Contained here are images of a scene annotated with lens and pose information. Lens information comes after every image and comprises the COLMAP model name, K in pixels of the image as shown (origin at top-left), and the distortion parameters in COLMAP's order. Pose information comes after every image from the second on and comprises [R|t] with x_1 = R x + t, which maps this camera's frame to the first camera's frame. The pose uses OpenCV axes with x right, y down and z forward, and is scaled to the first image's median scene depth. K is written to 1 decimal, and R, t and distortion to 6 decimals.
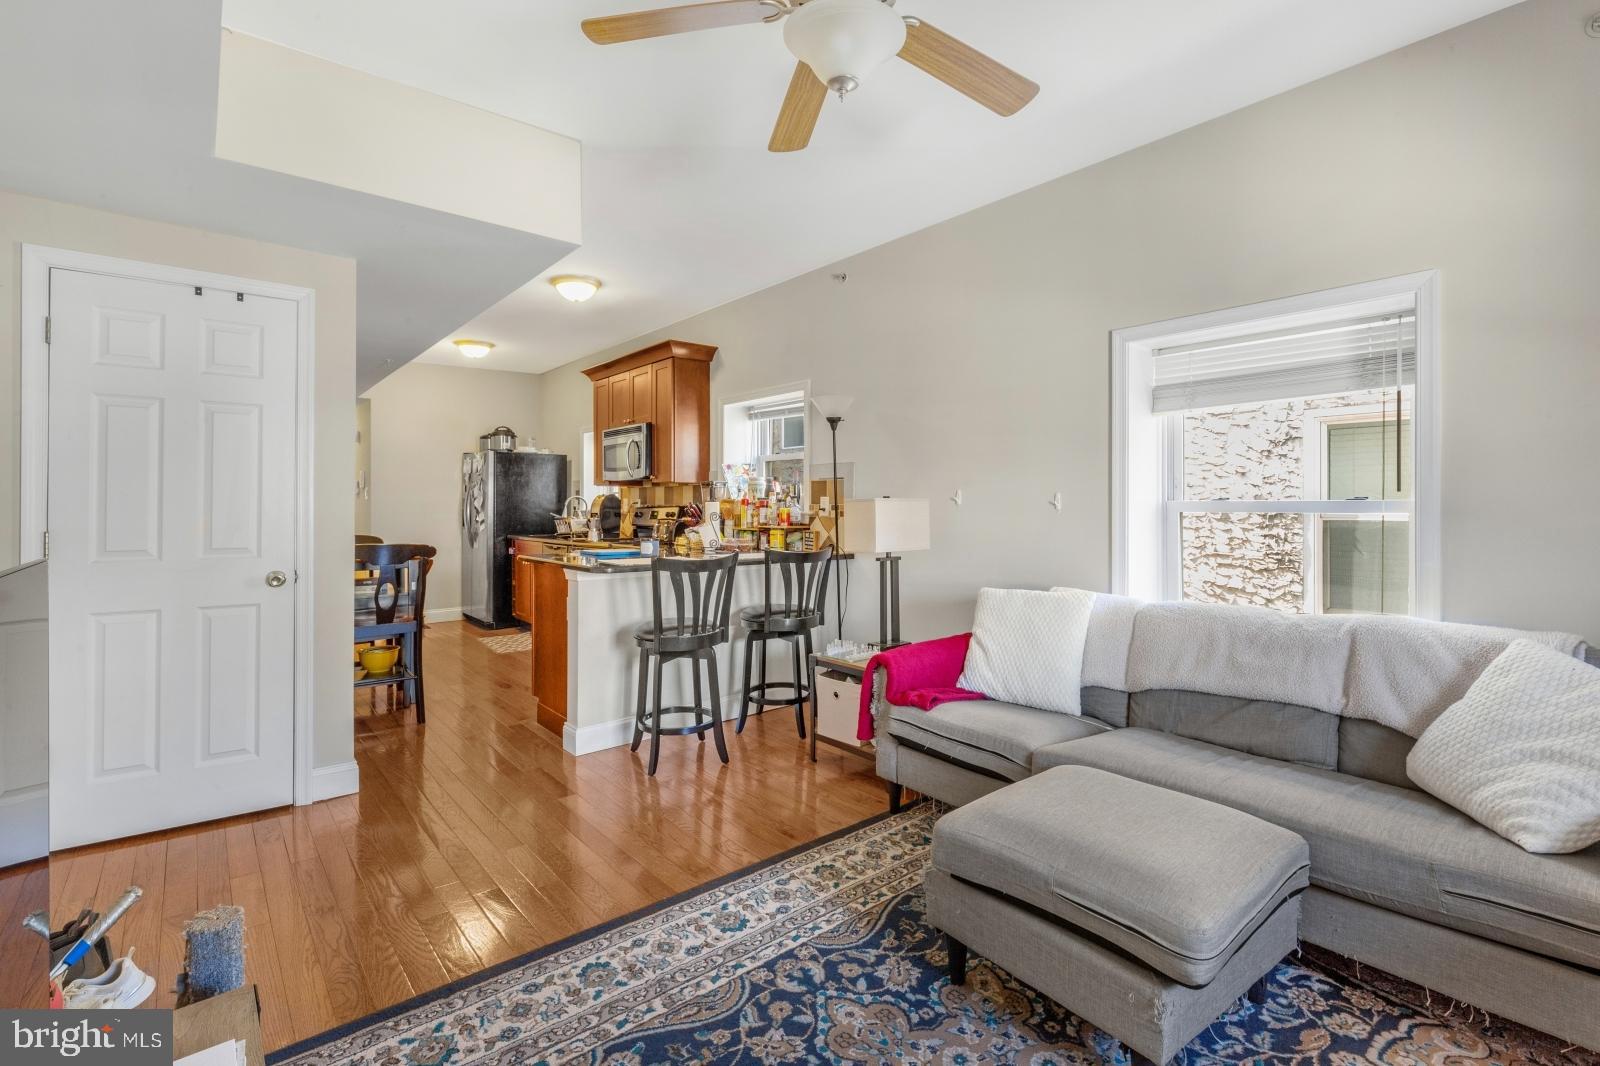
lens RADIAL K [[764.3, 0, 784.0], [0, 764.3, 513.4], [0, 0, 1]] dist [0.004073, -0.003086]
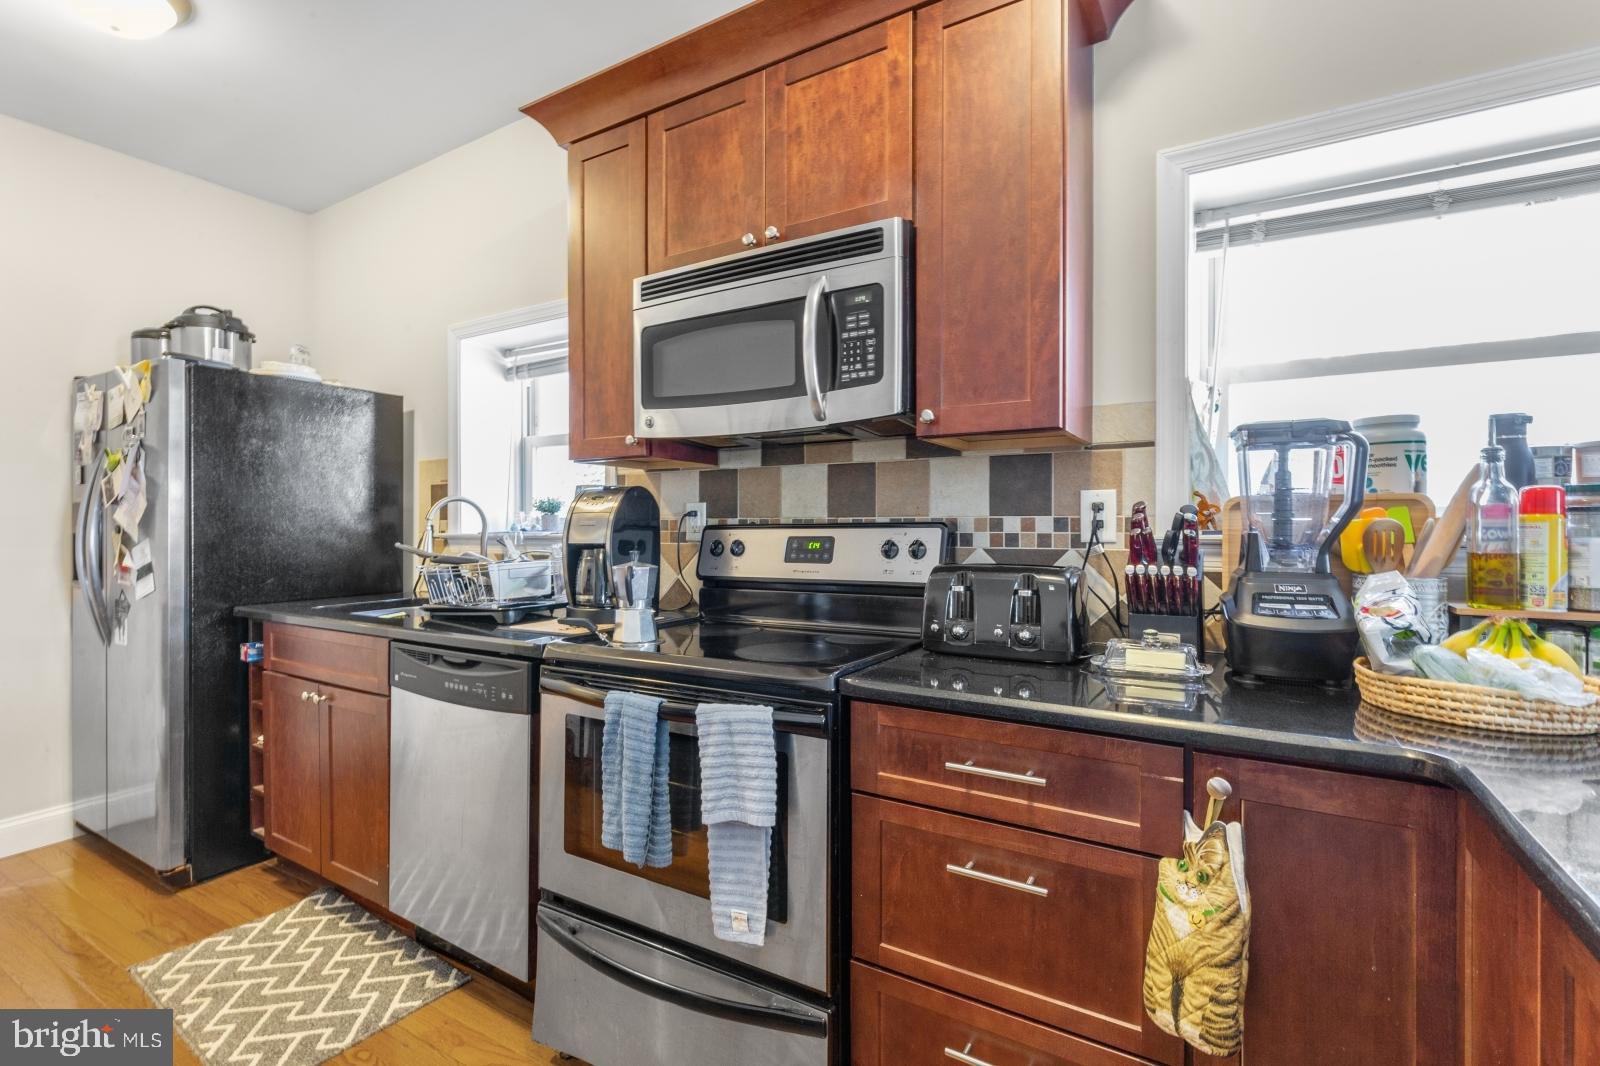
lens RADIAL K [[764.3, 0, 801.6], [0, 764.3, 517.4], [0, 0, 1]] dist [0.004073, -0.003086]
pose [[0.938561, -0.008314, 0.345013, -0.233227], [0.010236, 0.999941, -0.003752, -0.007905], [-0.344962, 0.007053, 0.938590, 0.569304]]
